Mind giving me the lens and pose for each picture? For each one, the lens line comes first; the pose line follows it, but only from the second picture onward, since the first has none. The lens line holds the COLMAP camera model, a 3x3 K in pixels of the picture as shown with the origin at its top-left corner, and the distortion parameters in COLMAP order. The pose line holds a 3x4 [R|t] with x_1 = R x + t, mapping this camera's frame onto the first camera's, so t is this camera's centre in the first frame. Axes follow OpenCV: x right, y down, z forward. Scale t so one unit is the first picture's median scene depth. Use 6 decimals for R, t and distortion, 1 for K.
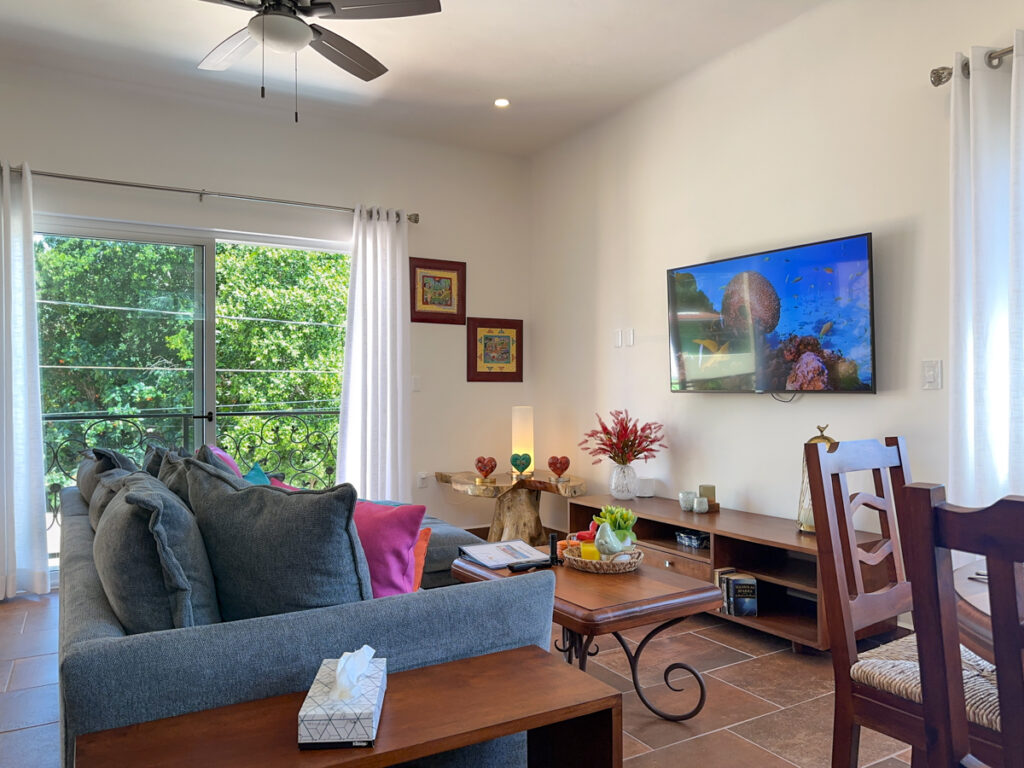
lens RADIAL K [[770.3, 0, 503.6], [0, 770.3, 391.0], [0, 0, 1]] dist [0.000878, -0.002545]
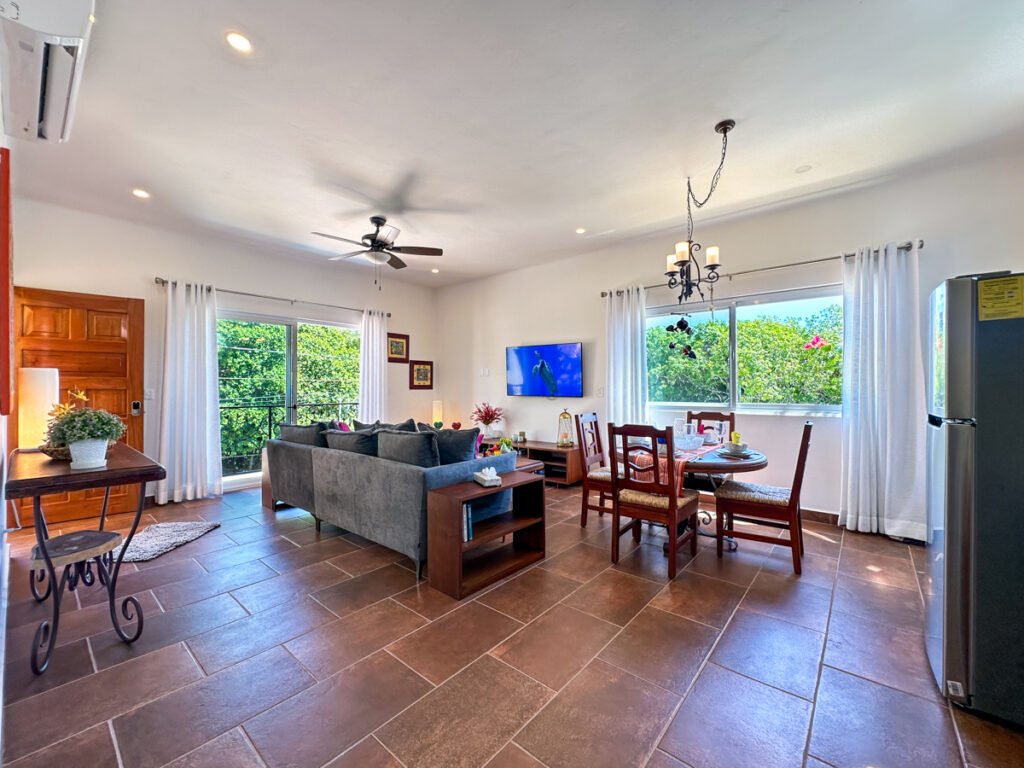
lens RADIAL K [[434.5, 0, 517.0], [0, 434.5, 385.2], [0, 0, 1]] dist [0.001892, 0.000551]
pose [[0.938758, 0.006064, 0.344523, -0.210024], [-0.004525, 0.999976, -0.005272, -0.021532], [-0.344546, 0.003390, 0.938763, -0.301804]]
